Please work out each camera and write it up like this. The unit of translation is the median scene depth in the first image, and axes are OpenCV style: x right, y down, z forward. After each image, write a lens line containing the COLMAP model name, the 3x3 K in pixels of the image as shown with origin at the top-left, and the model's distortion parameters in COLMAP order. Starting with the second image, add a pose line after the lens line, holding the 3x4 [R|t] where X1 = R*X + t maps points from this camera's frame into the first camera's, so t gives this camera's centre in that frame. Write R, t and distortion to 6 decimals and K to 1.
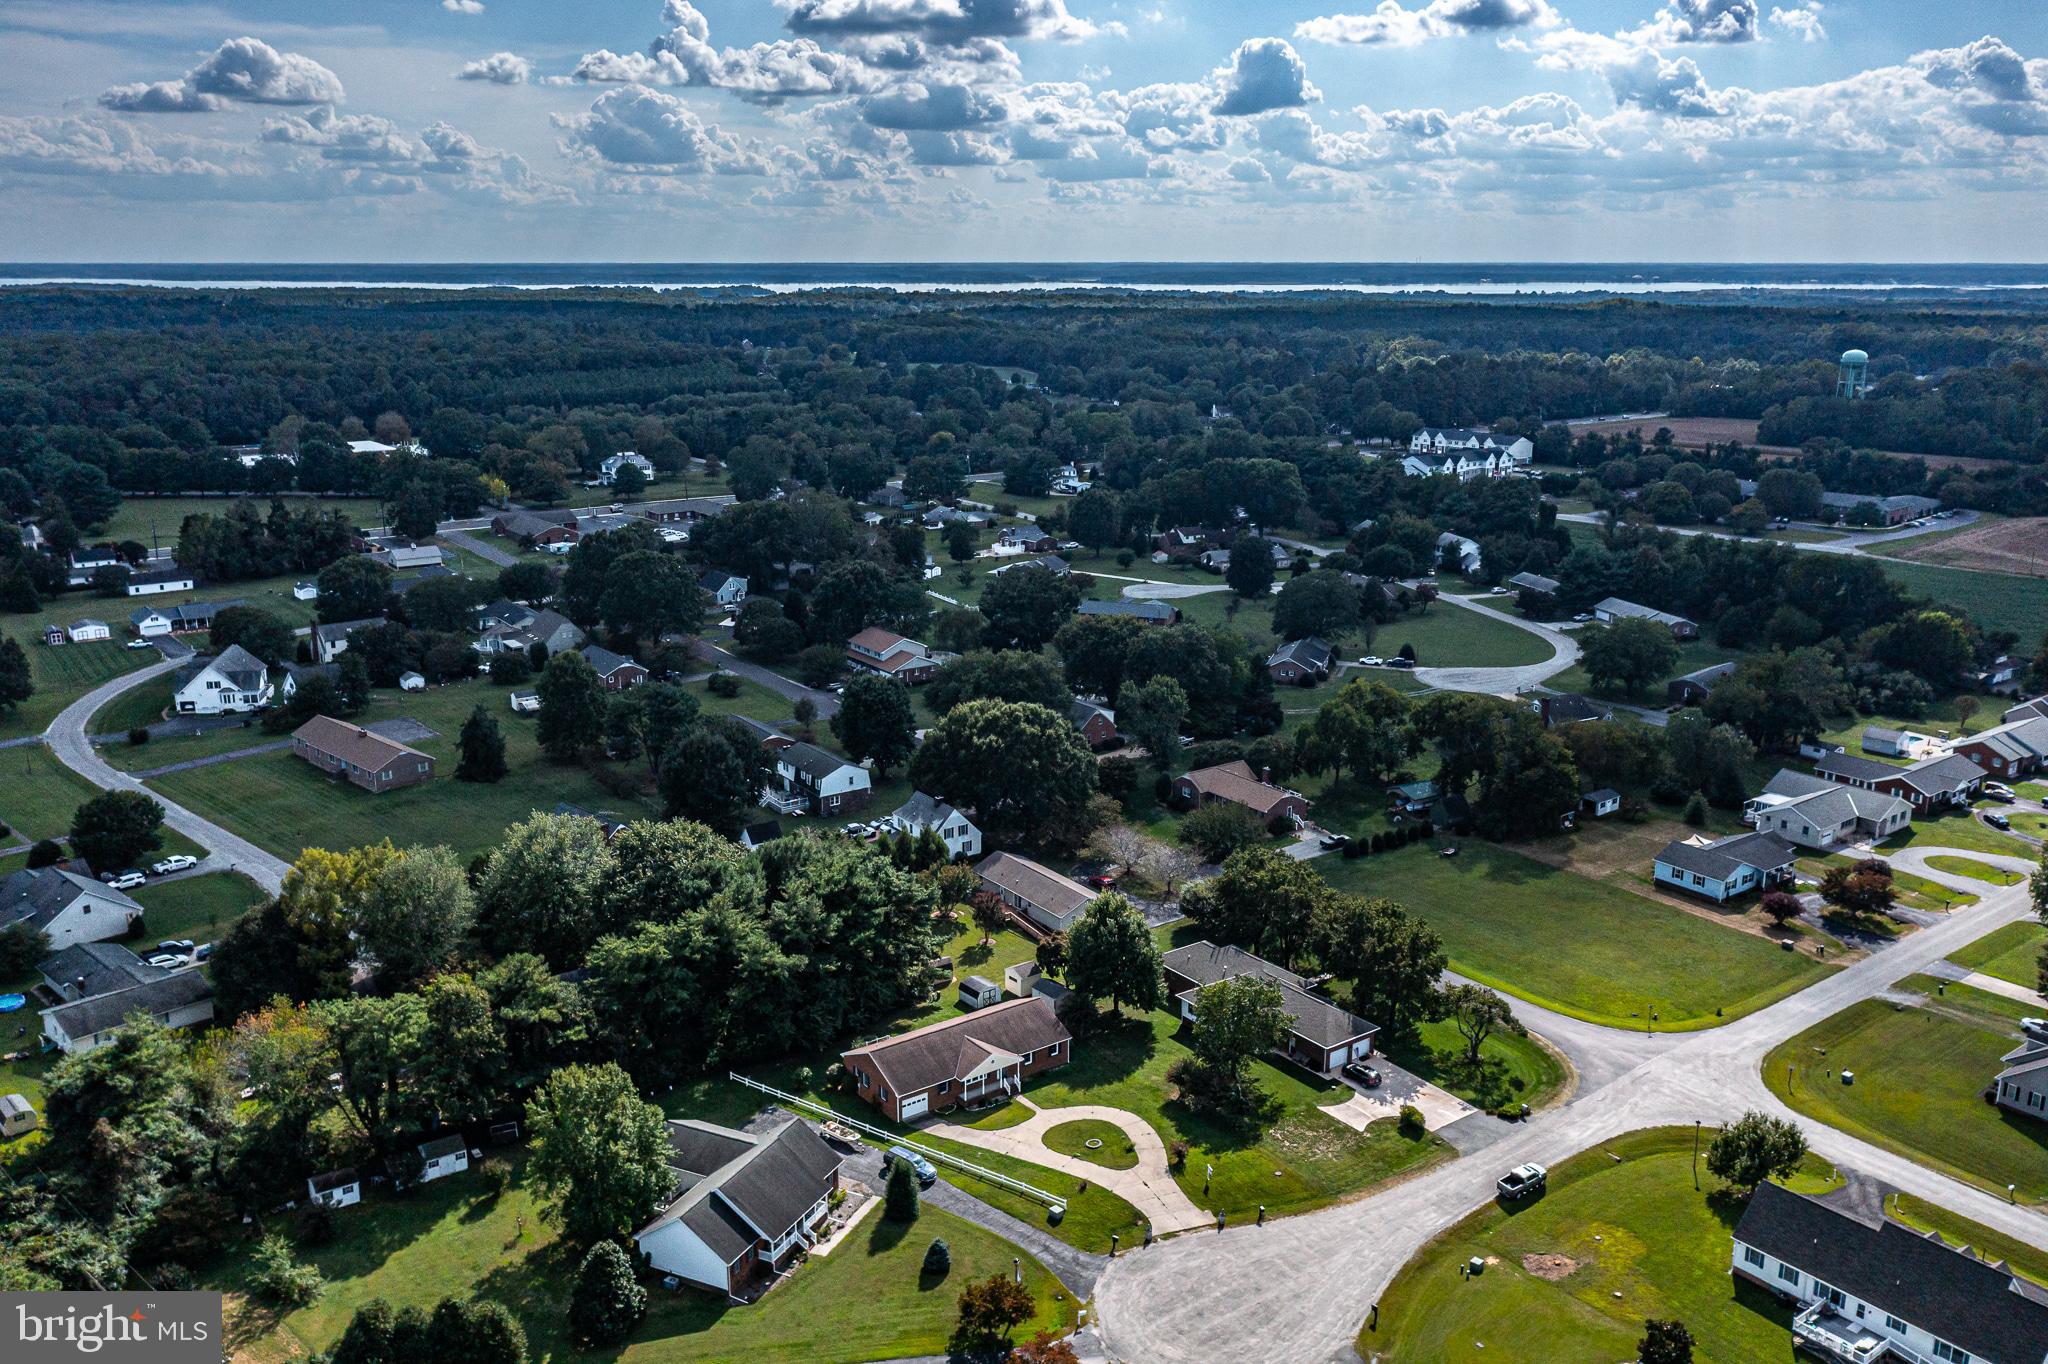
lens RADIAL K [[1659.5, 0, 1024.0], [0, 1659.5, 682.0], [0, 0, 1]] dist [-0.006052, 0.003997]
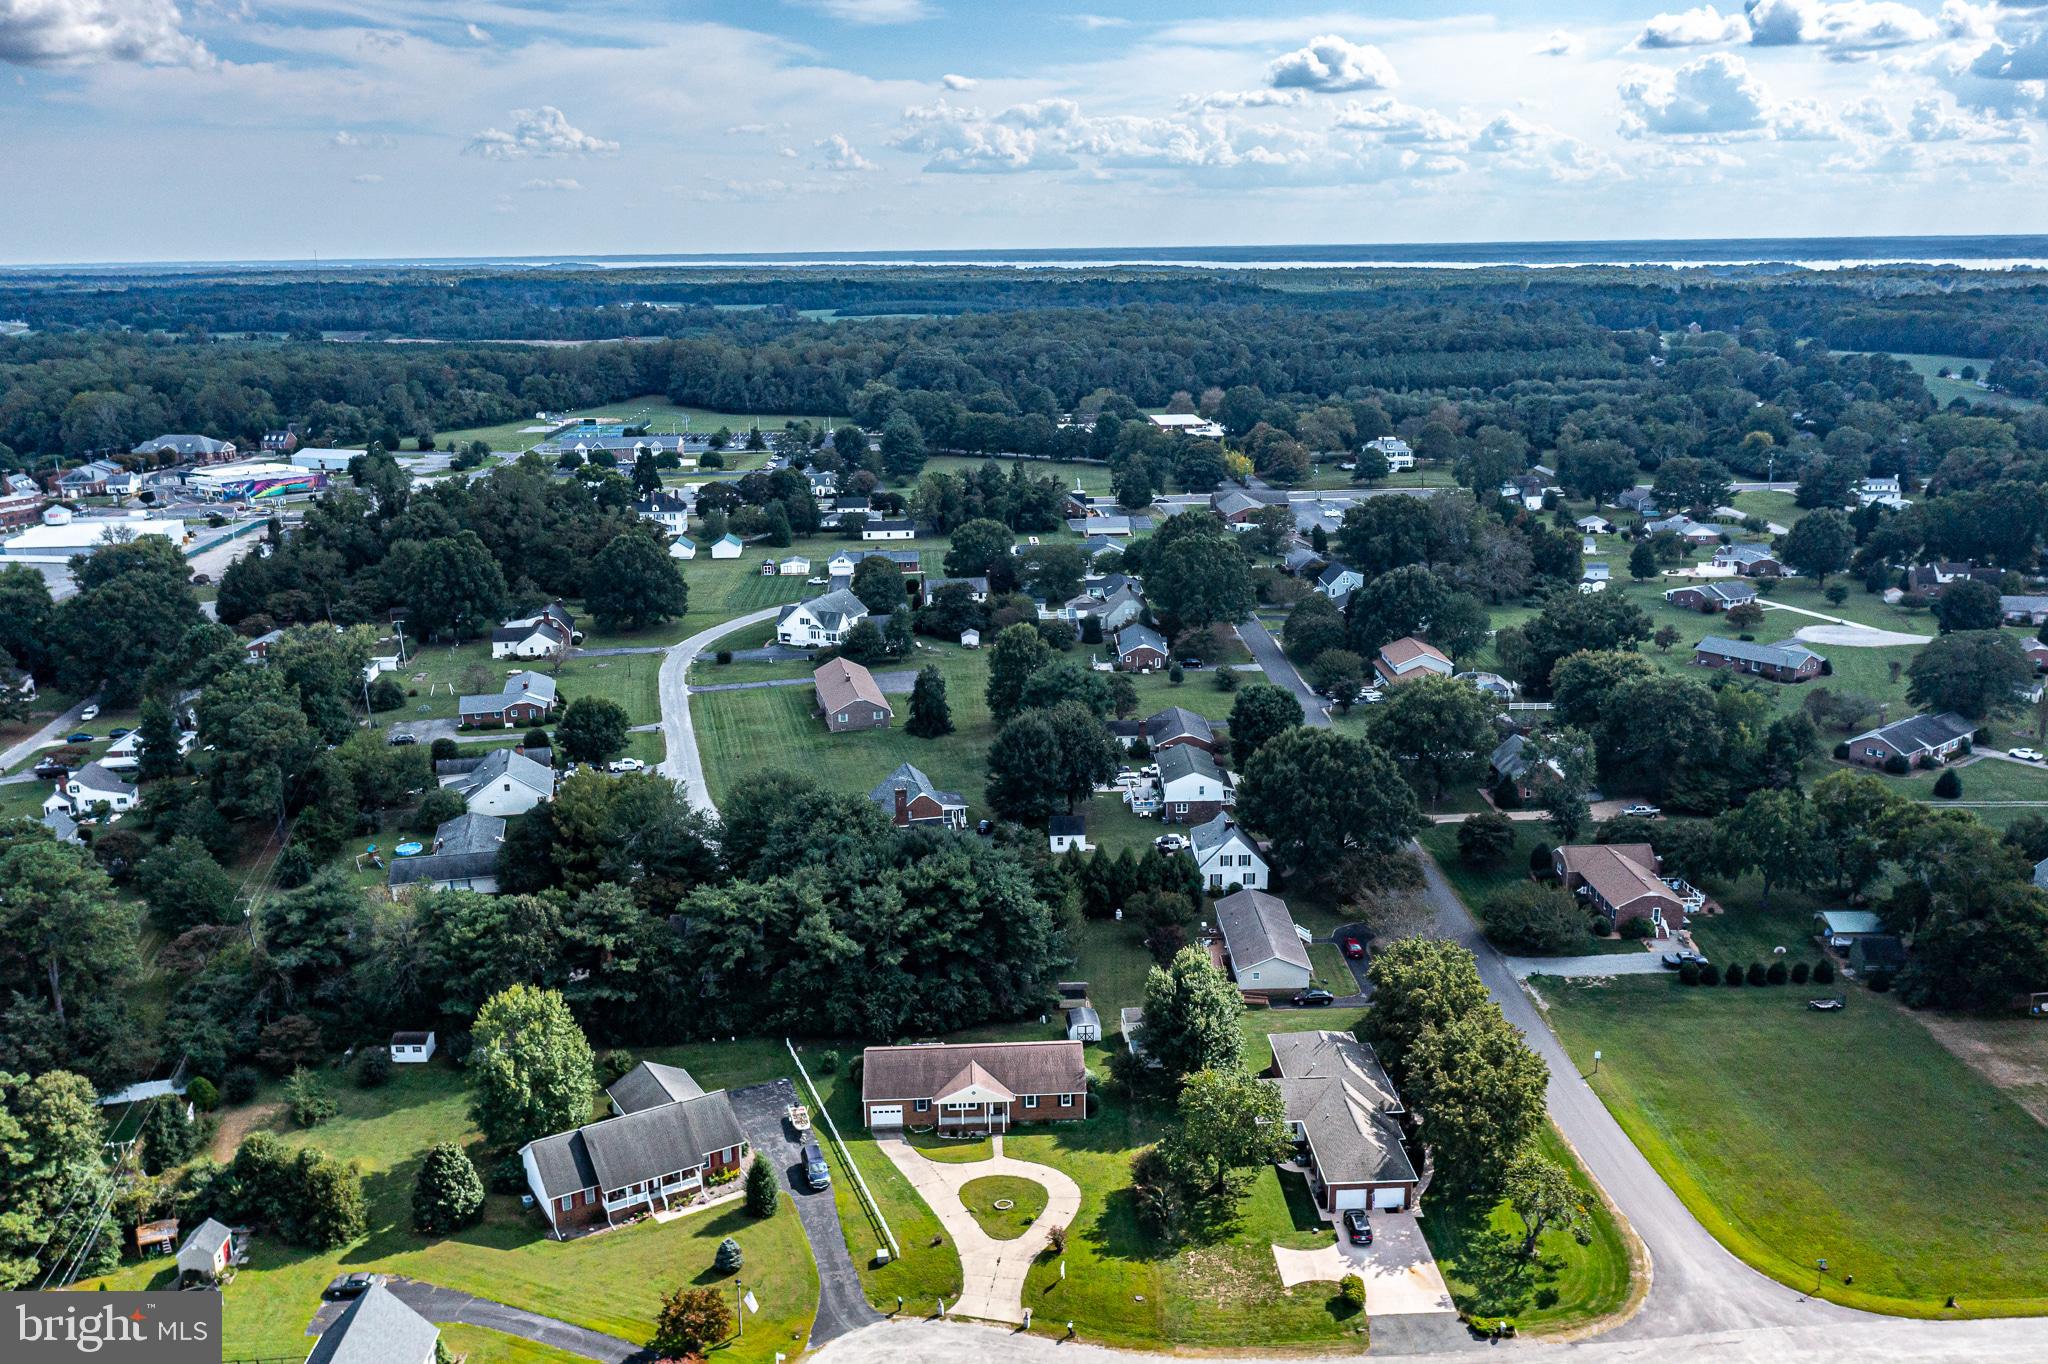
lens RADIAL K [[1677.6, 0, 1024.0], [0, 1677.6, 682.0], [0, 0, 1]] dist [-0.004750, -0.011132]
pose [[0.828750, 0.126896, -0.545042, 0.331916], [-0.121502, 0.991520, 0.046098, -0.034575], [0.546270, 0.028020, 0.837140, 0.137394]]
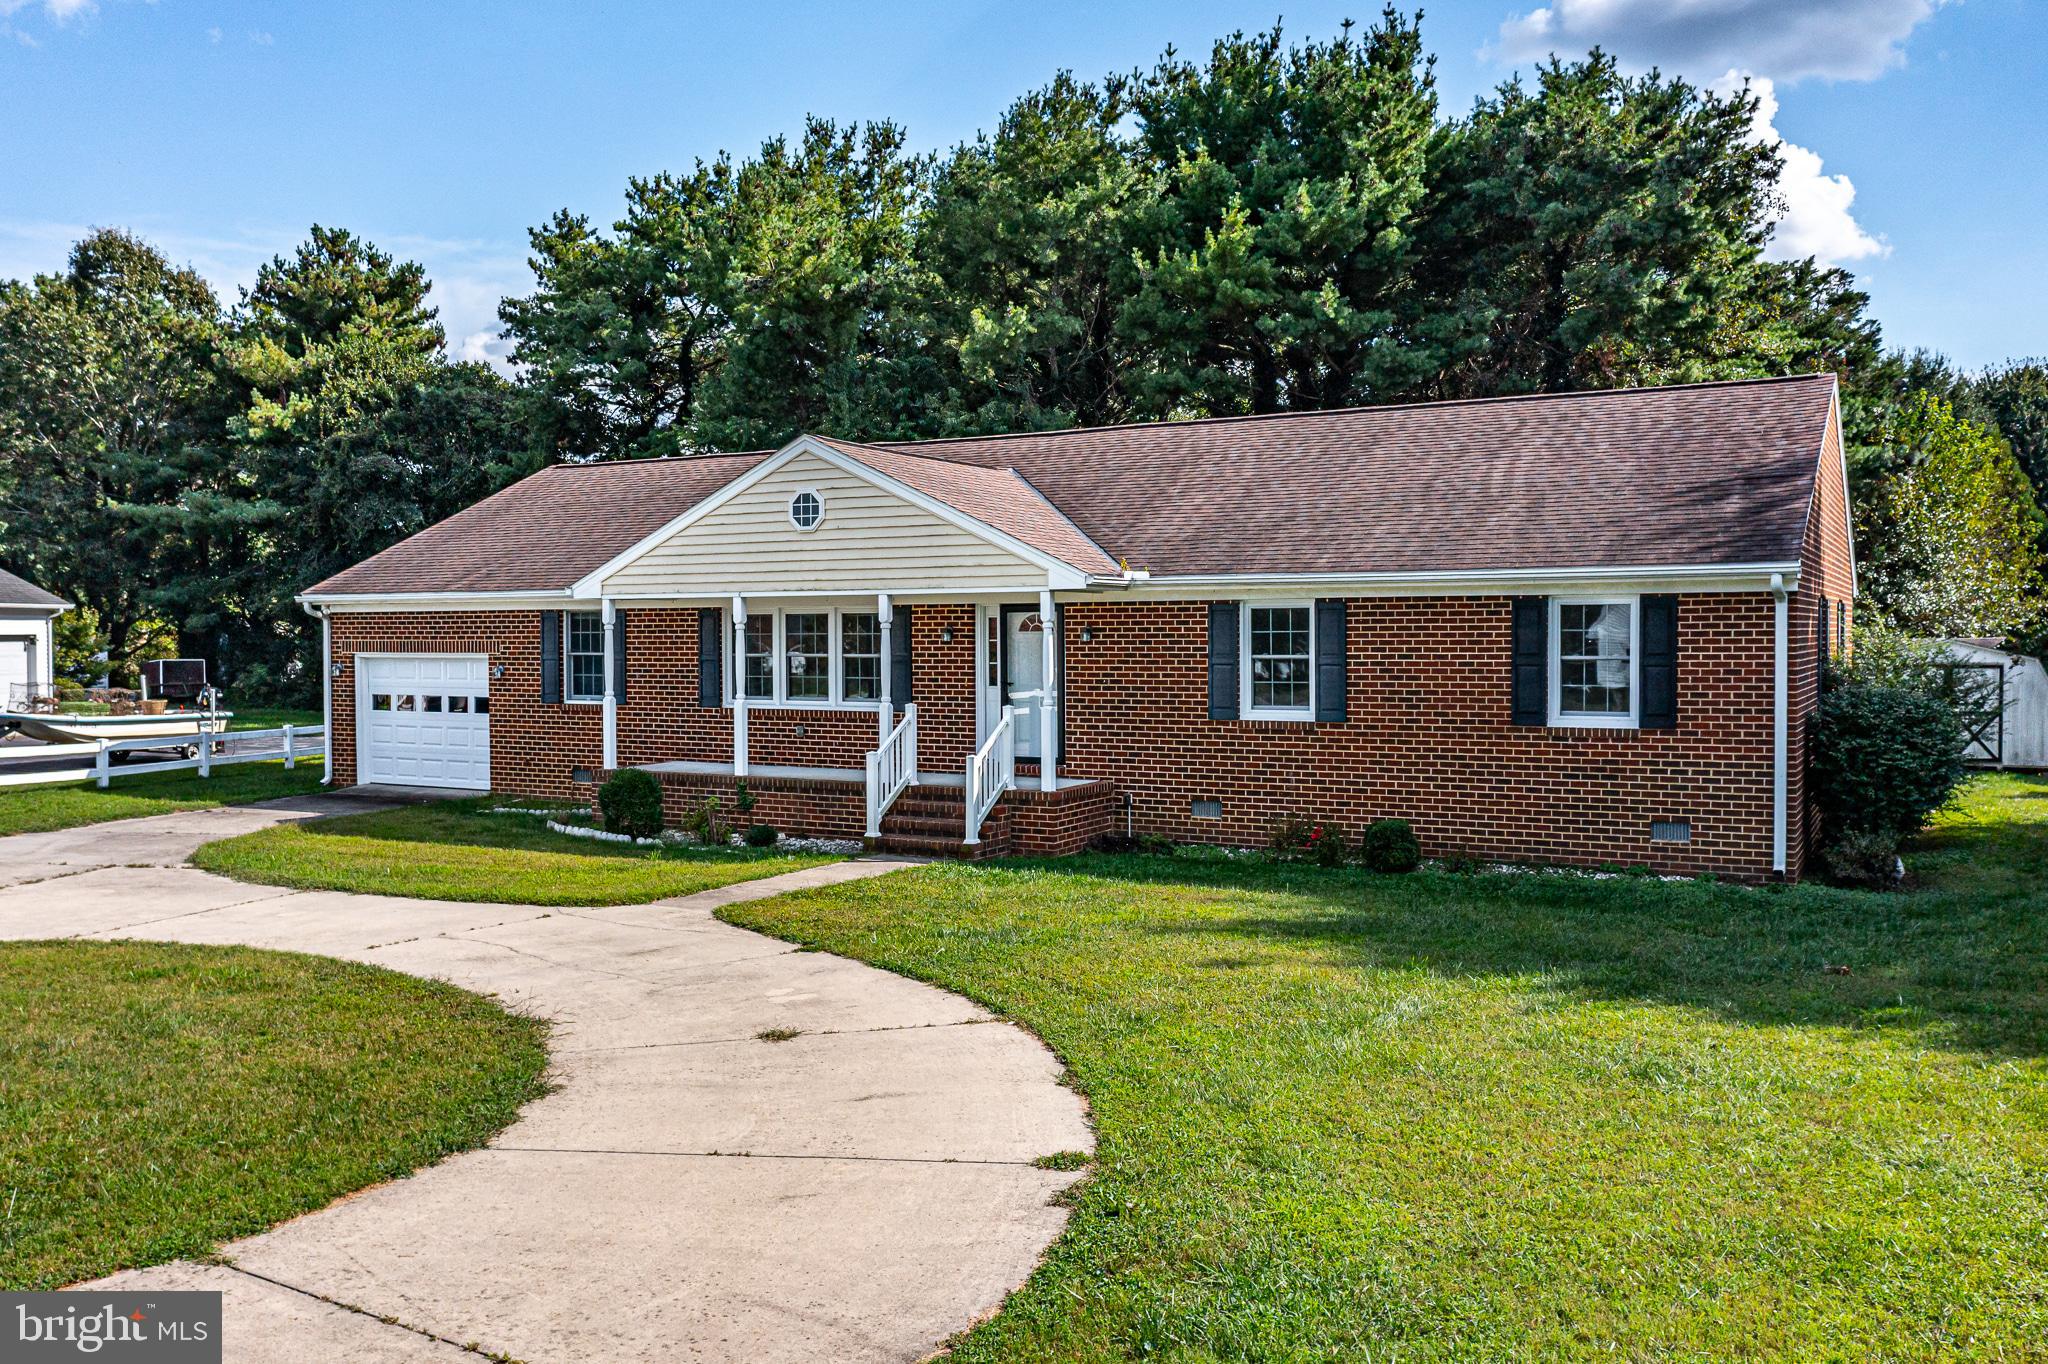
lens RADIAL K [[1654.7, 0, 1024.0], [0, 1654.7, 682.0], [0, 0, 1]] dist [-0.012911, -0.007326]
pose [[0.407757, 0.021788, -0.912831, 0.065186], [-0.217918, 0.973149, -0.074115, 0.164274], [0.886705, 0.229143, 0.401556, 0.645592]]
